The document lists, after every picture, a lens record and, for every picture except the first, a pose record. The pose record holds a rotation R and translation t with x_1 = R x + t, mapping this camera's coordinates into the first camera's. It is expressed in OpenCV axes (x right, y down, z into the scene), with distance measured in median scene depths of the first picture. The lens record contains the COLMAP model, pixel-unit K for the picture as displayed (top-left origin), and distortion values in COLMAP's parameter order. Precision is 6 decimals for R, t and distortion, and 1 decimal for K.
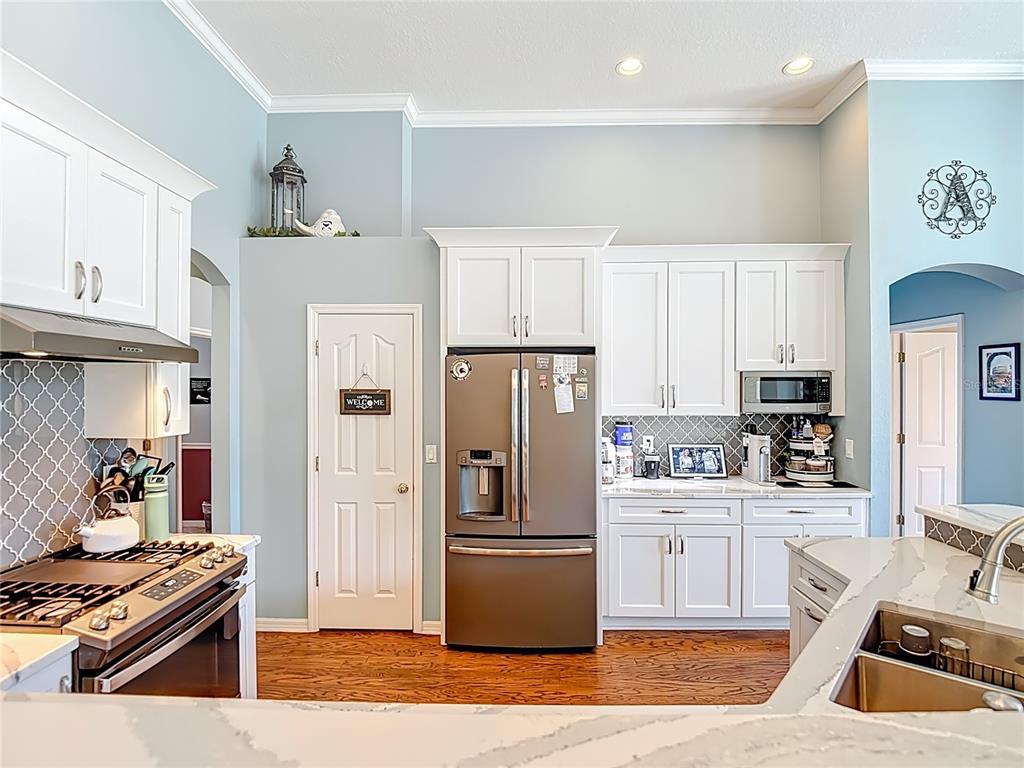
lens RADIAL K [[541.8, 0, 509.7], [0, 541.8, 385.7], [0, 0, 1]] dist [0.003151, -0.022984]
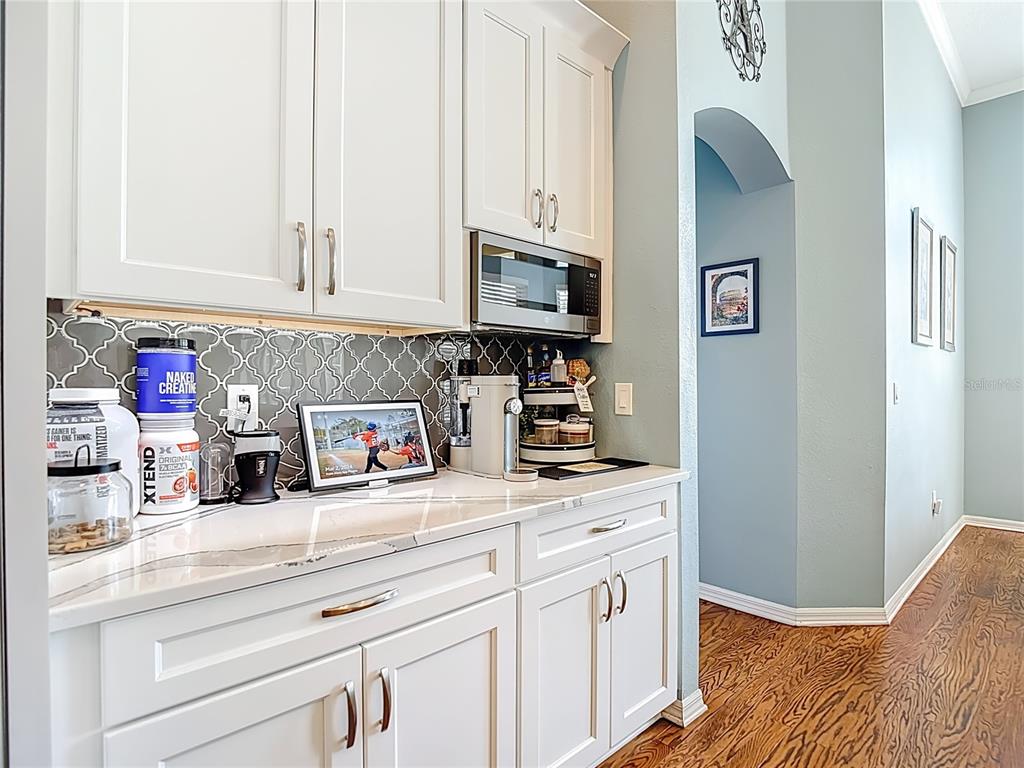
lens RADIAL K [[541.8, 0, 509.7], [0, 541.8, 385.7], [0, 0, 1]] dist [0.003151, -0.022984]
pose [[0.713154, -0.002184, 0.701004, 0.146213], [-0.001048, 0.999991, 0.004181, 0.104963], [-0.701007, -0.003716, 0.713145, 0.704917]]
